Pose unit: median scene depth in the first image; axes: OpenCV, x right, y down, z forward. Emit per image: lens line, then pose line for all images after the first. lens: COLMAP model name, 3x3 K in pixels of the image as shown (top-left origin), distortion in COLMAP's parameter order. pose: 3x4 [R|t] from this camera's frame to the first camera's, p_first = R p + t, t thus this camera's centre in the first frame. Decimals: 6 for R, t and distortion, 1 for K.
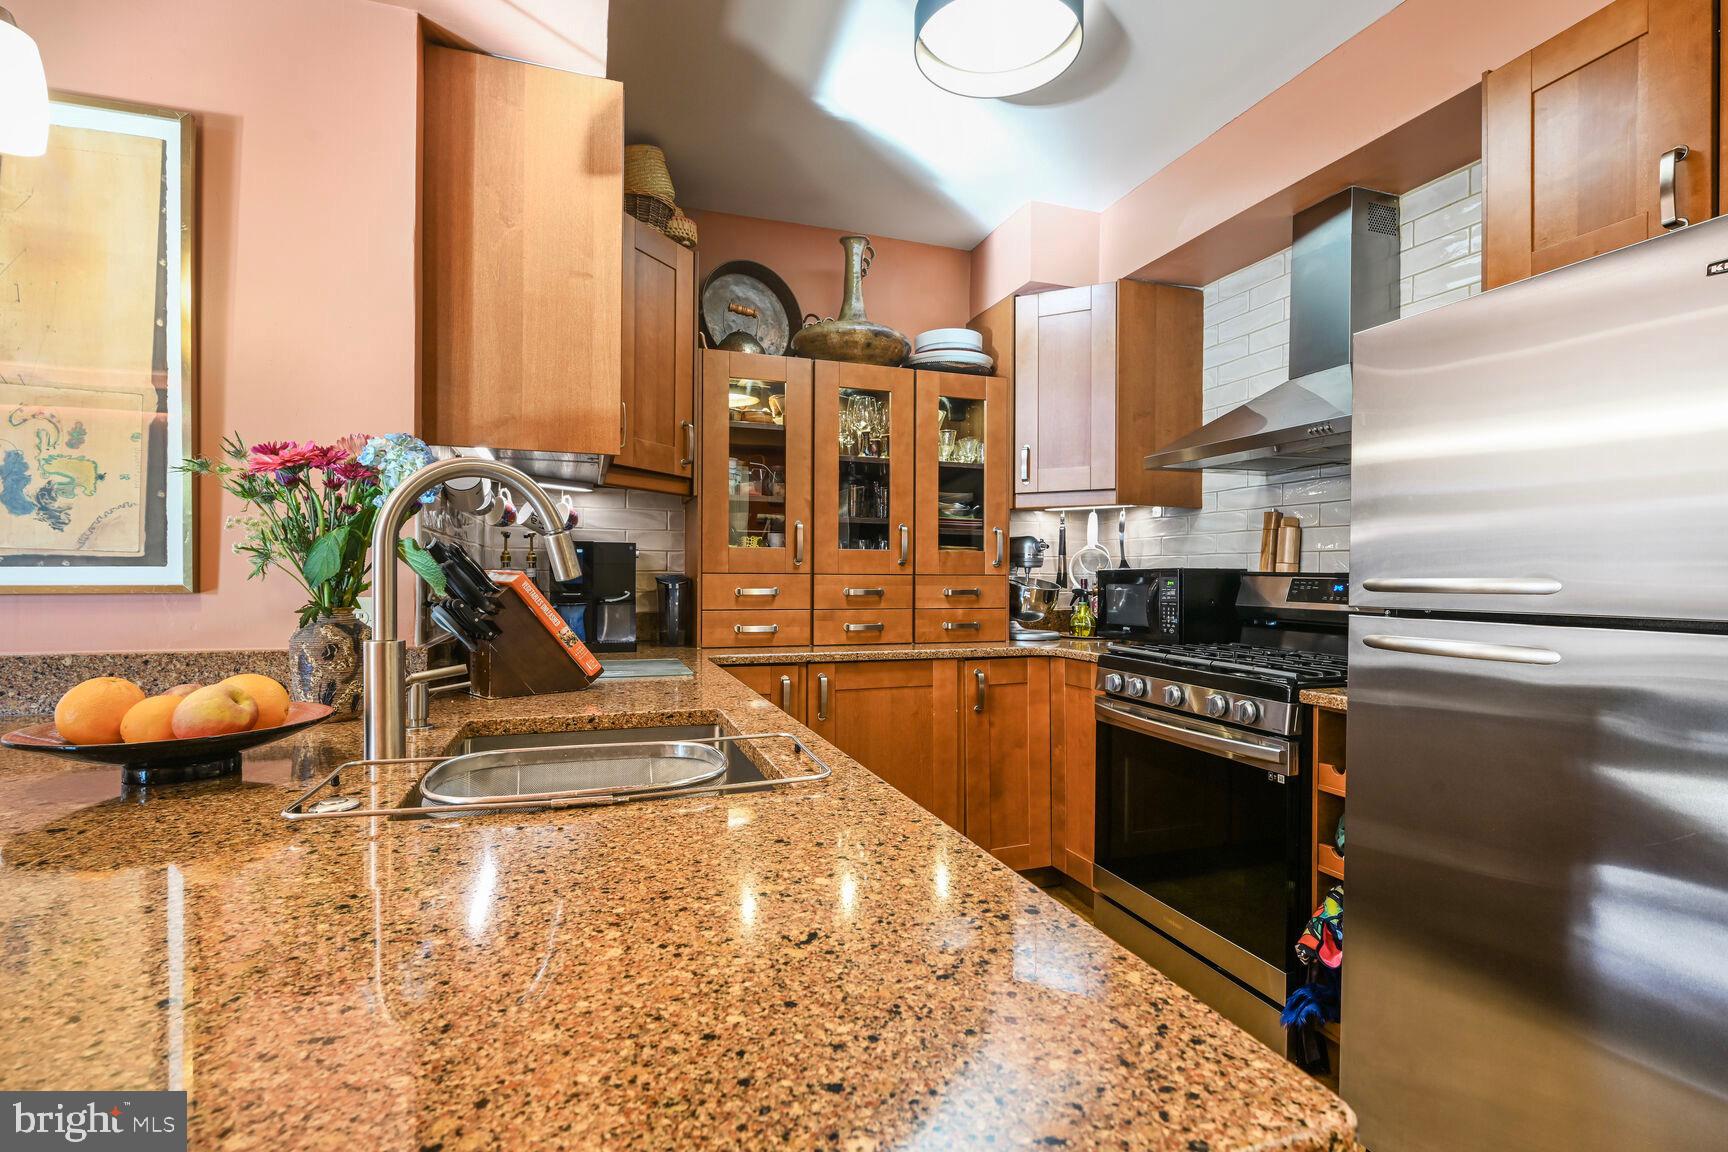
lens RADIAL K [[815.1, 0, 864.0], [0, 815.1, 576.0], [0, 0, 1]] dist [0.000137, -0.000481]
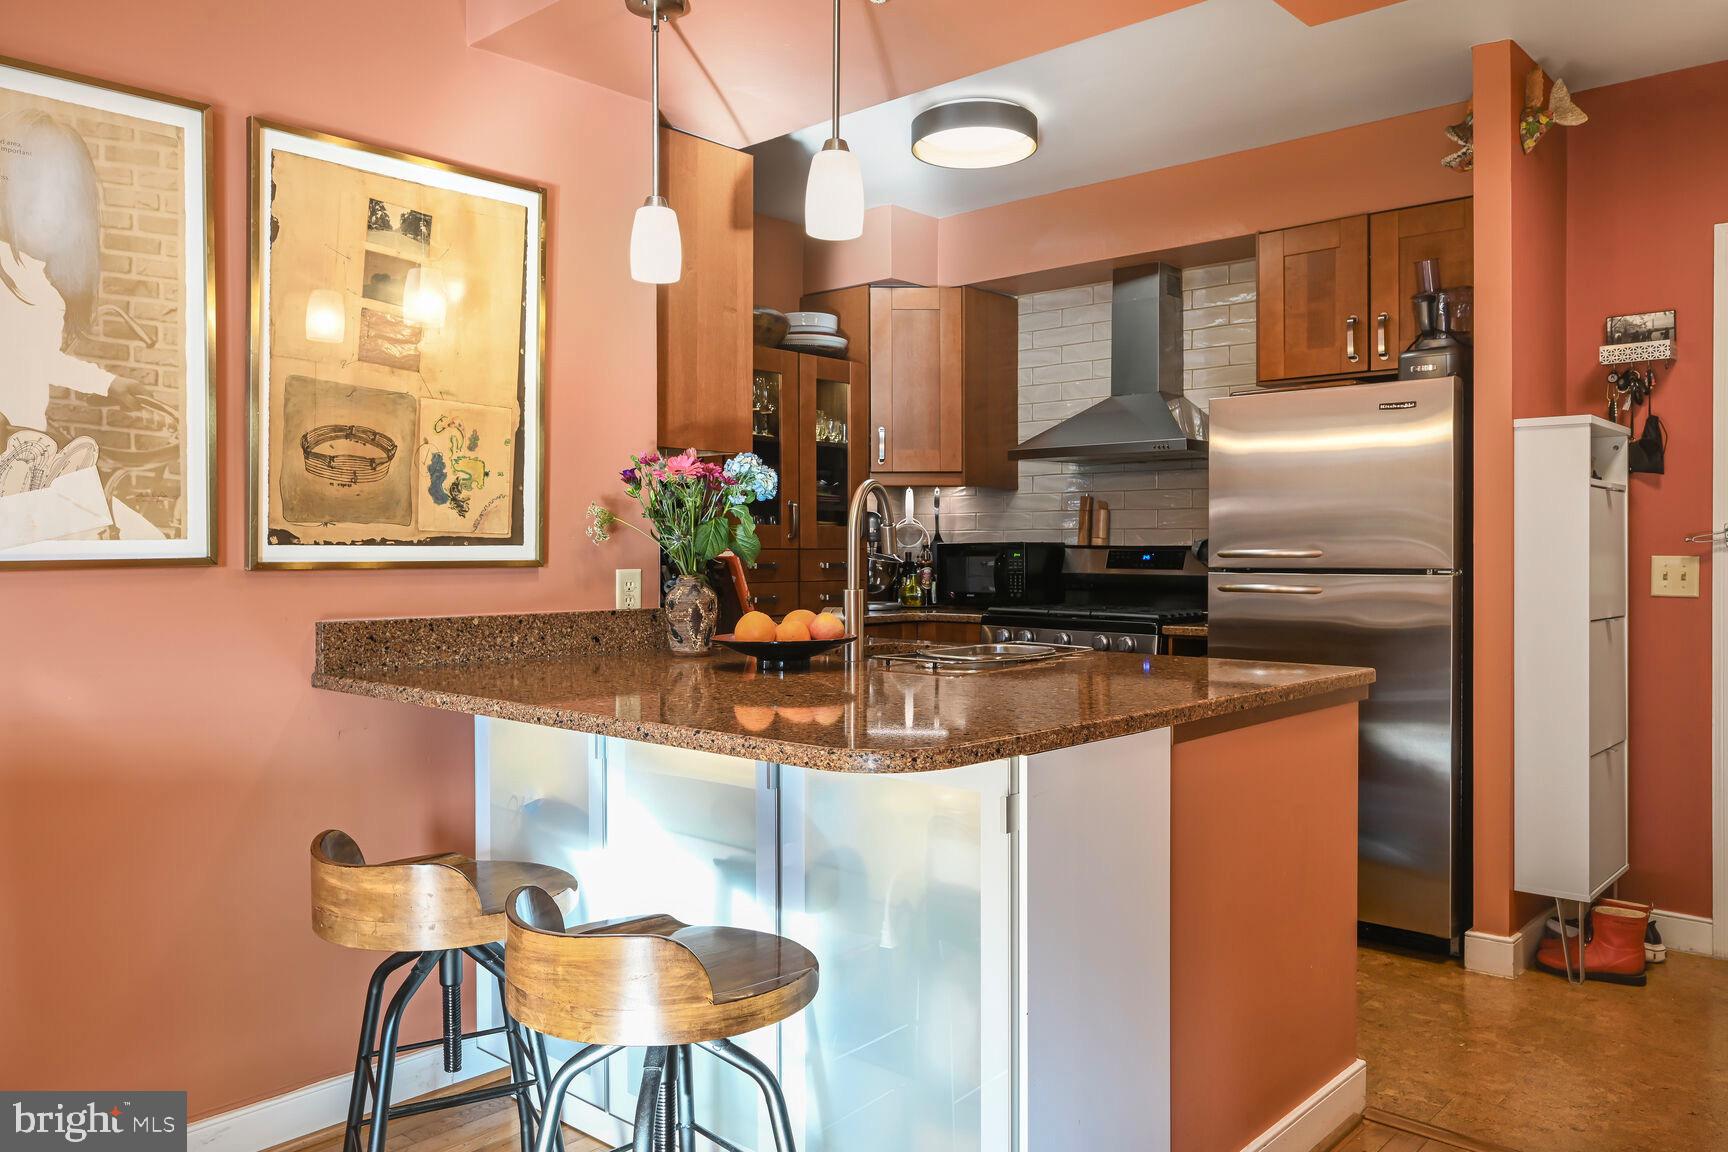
lens RADIAL K [[1280.8, 0, 864.8], [0, 1280.8, 549.3], [0, 0, 1]] dist [0.003840, 0.000897]
pose [[0.873471, -0.004742, 0.486854, -0.707276], [0.004366, 0.999989, 0.001906, -0.003774], [-0.486857, 0.000461, 0.873482, -0.508772]]
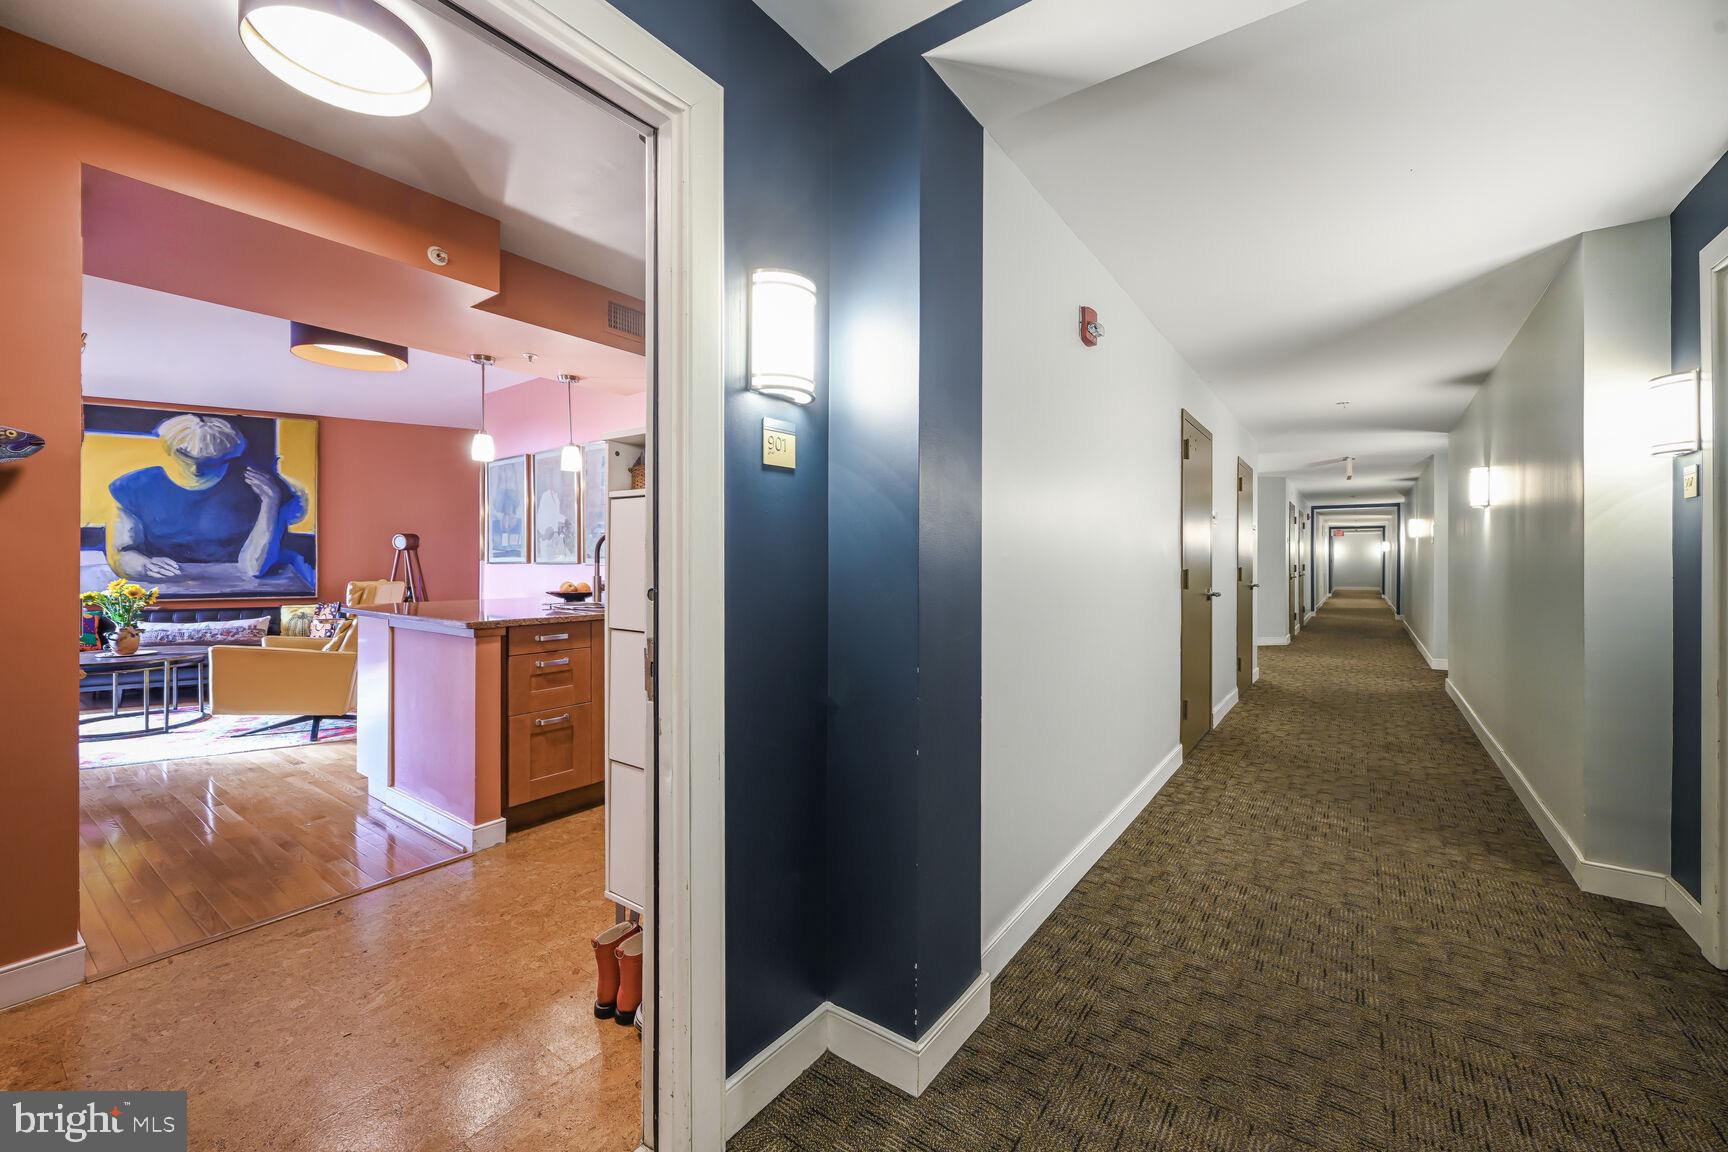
lens RADIAL K [[703.1, 0, 859.8], [0, 703.1, 549.2], [0, 0, 1]] dist [-0.001835, -0.000256]
pose [[0.563900, -0.016020, -0.825688, 1.190200], [-0.001034, 0.999797, -0.020105, 0.005273], [0.825842, 0.012191, 0.563769, 0.027037]]
